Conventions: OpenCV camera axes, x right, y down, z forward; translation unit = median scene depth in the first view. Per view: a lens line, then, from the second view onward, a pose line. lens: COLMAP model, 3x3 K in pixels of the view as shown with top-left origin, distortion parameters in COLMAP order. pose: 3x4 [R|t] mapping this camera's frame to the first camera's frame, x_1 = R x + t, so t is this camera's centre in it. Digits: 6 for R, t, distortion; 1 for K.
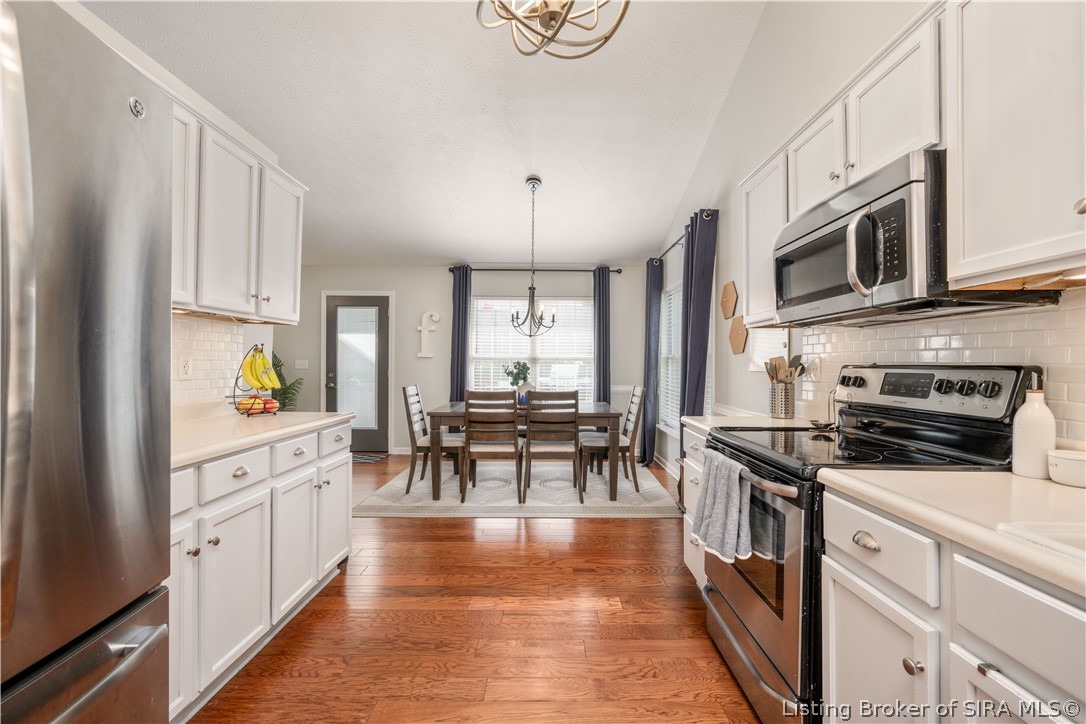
lens RADIAL K [[481.4, 0, 540.4], [0, 481.4, 359.2], [0, 0, 1]] dist [0.001948, 0.000091]
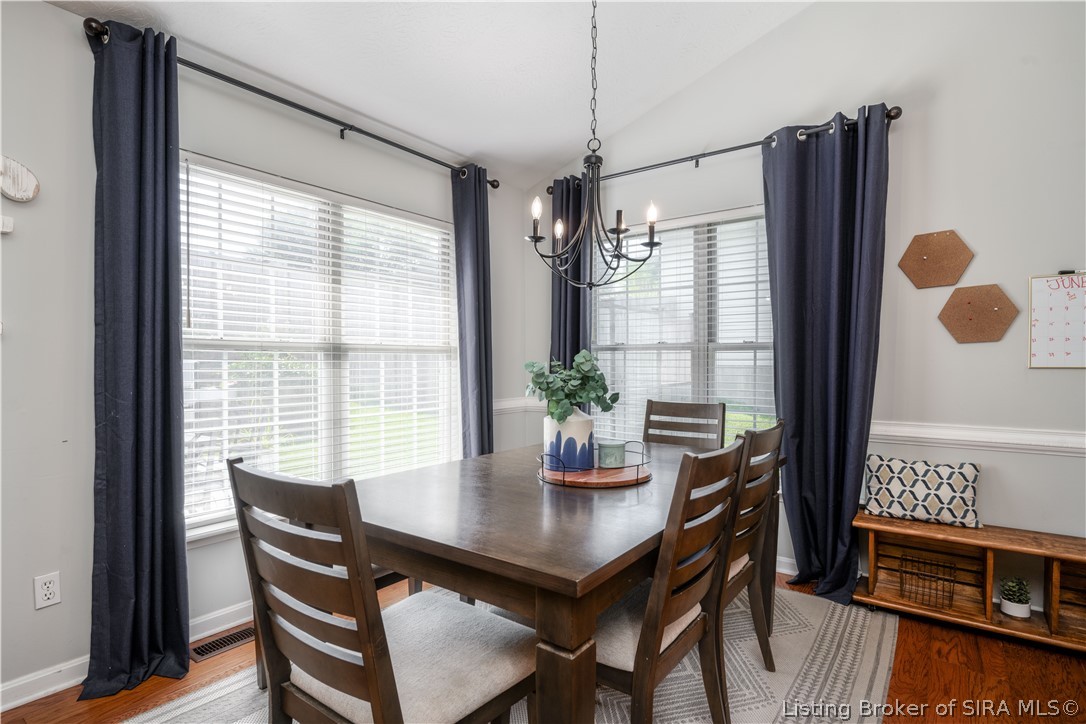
lens RADIAL K [[555.9, 0, 539.1], [0, 555.9, 361.0], [0, 0, 1]] dist [-0.003994, -0.000392]
pose [[0.580133, -0.003763, 0.814513, -0.302953], [-0.005783, 0.999945, 0.008739, 0.006087], [-0.814501, -0.009780, 0.580079, 0.596344]]
